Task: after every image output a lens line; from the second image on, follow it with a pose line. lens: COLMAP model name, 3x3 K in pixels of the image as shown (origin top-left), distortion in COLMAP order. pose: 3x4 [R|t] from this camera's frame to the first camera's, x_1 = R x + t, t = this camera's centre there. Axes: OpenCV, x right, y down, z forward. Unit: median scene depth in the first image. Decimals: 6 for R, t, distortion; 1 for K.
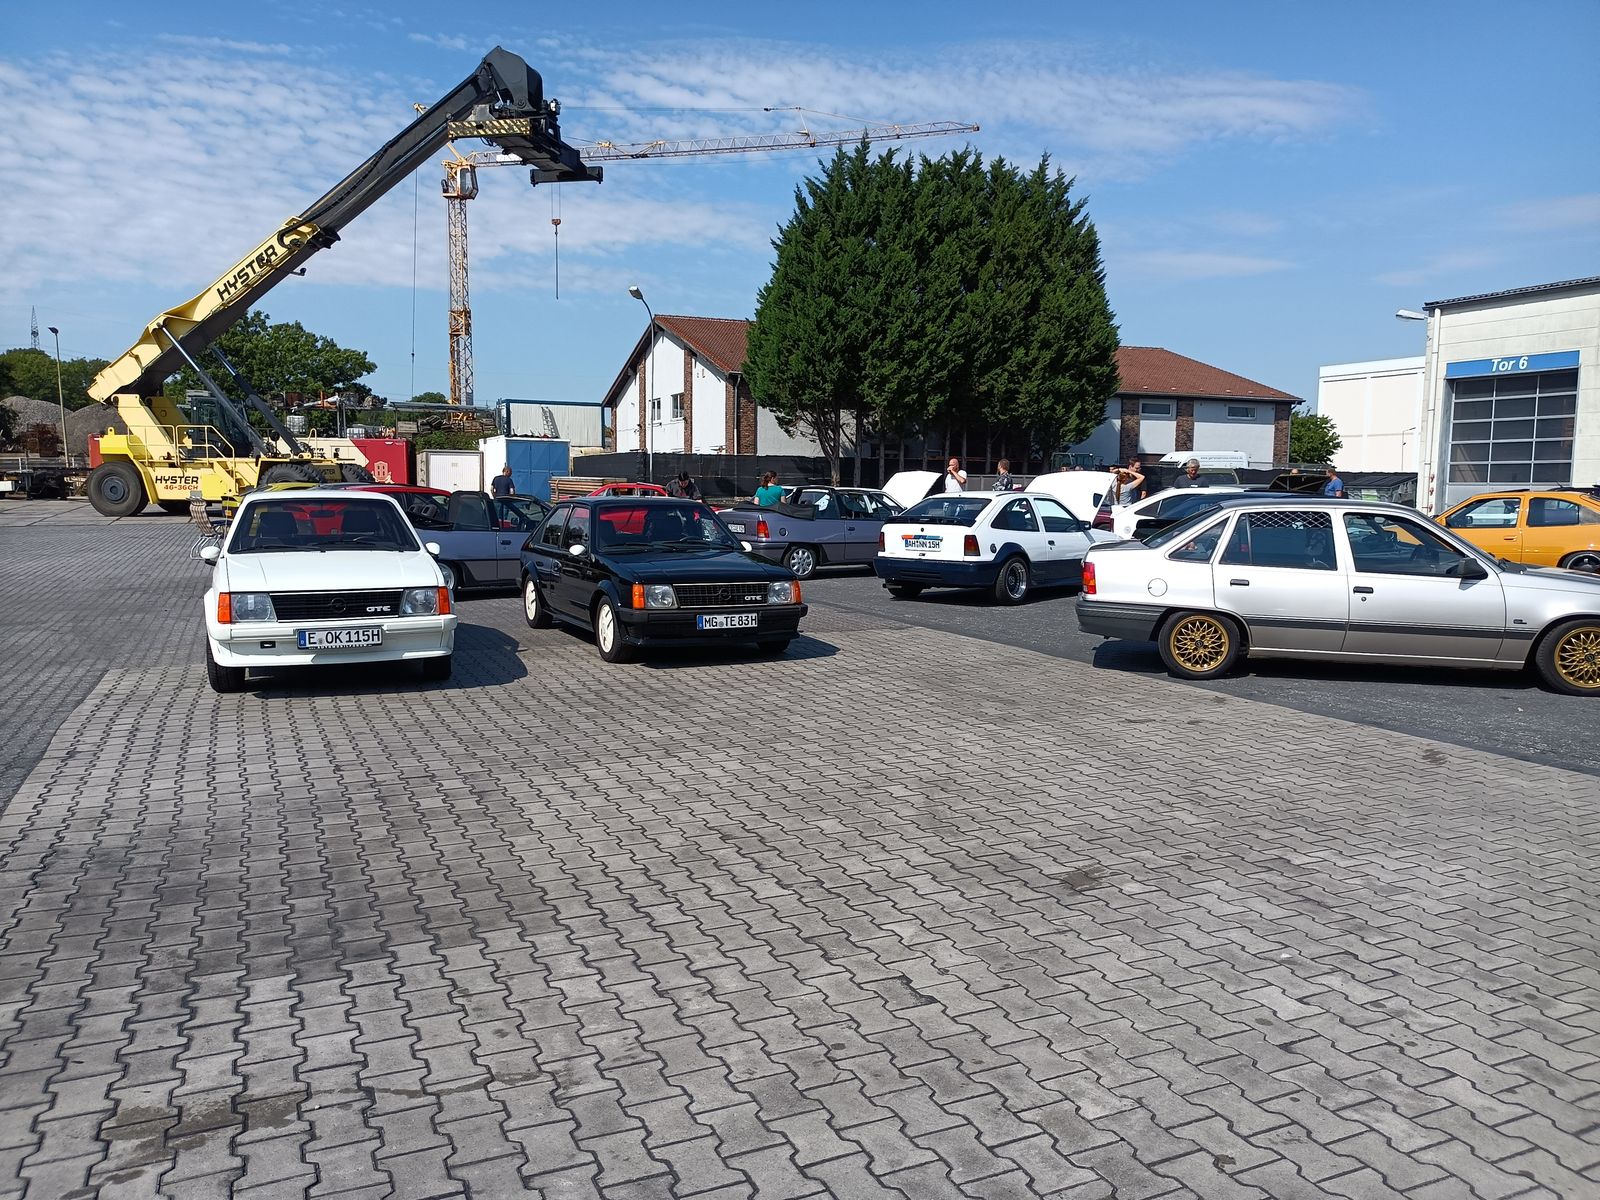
lens RADIAL K [[1195.4, 0, 797.5], [0, 1195.4, 617.1], [0, 0, 1]] dist [0.025540, -0.027881]
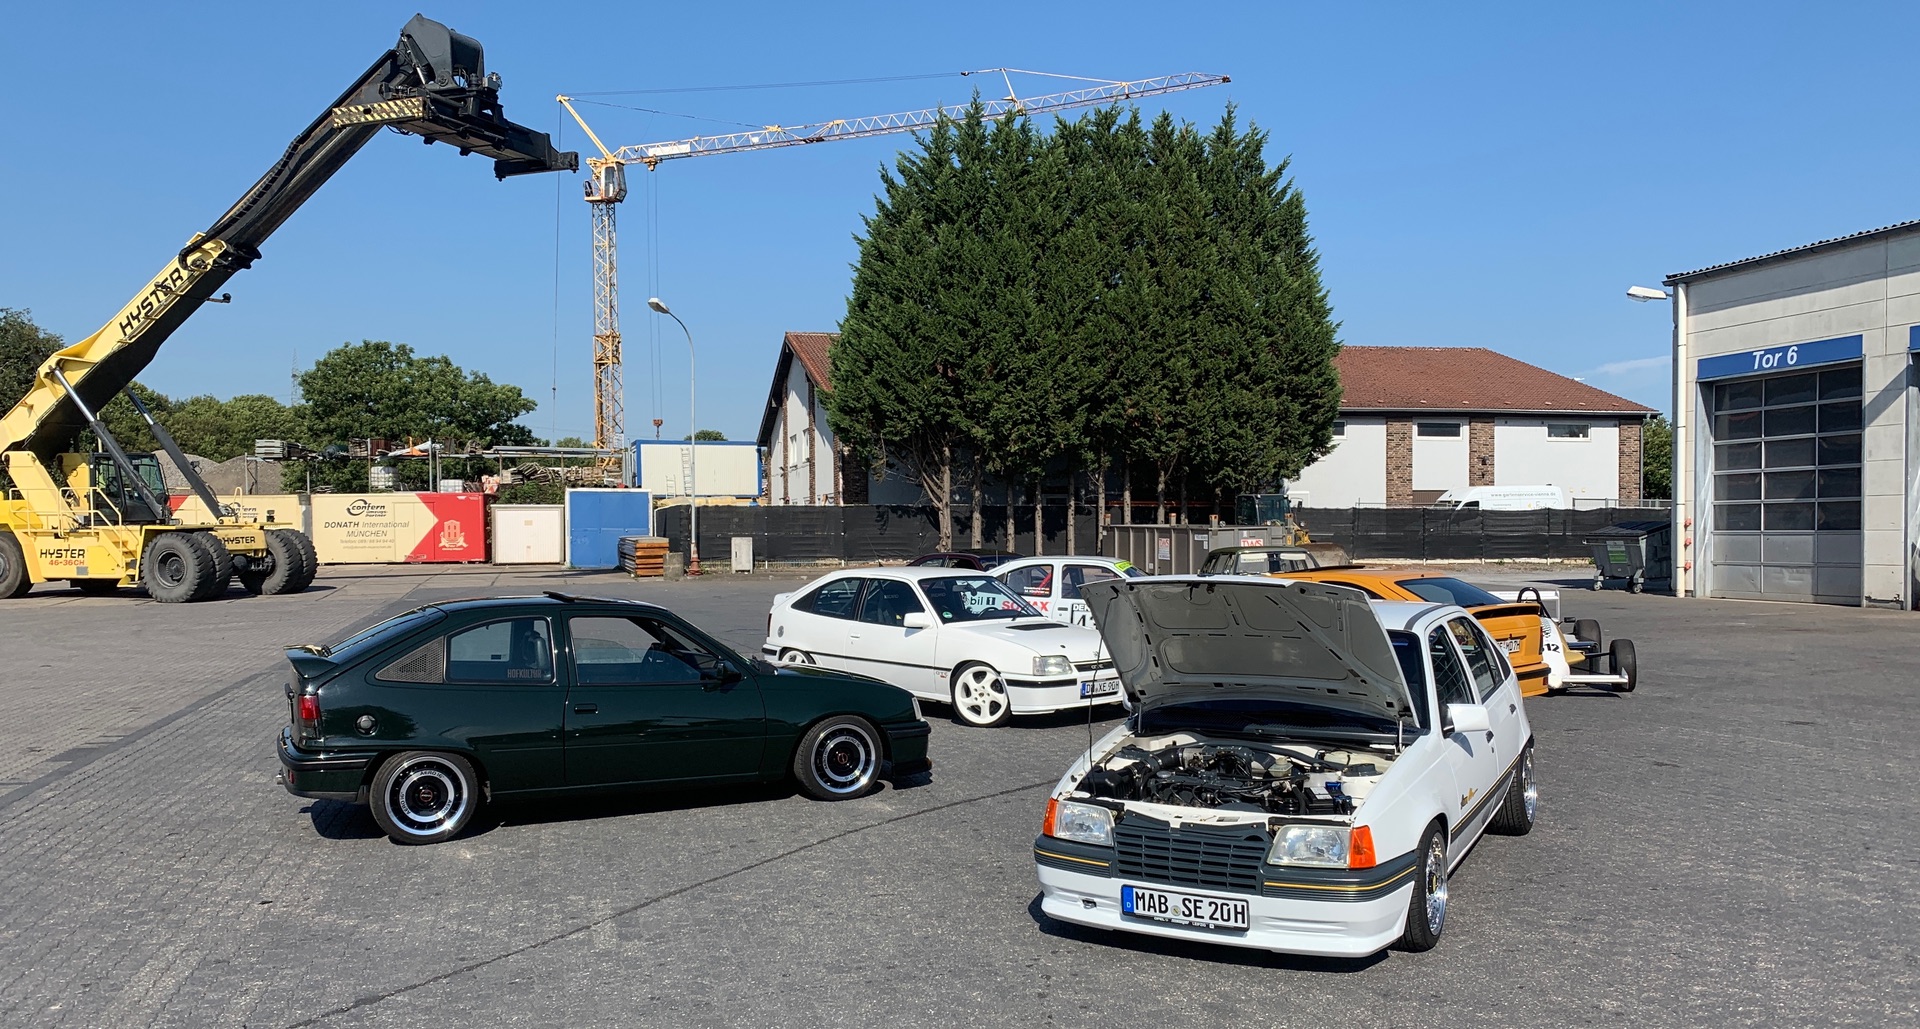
lens RADIAL K [[1461.6, 0, 958.7], [0, 1461.6, 586.9], [0, 0, 1]] dist [0.053595, -0.081484]
pose [[0.986900, -0.010311, -0.161001, 0.204766], [-0.001229, 0.997446, -0.071415, -0.016090], [0.161326, 0.070677, 0.984367, 0.086494]]
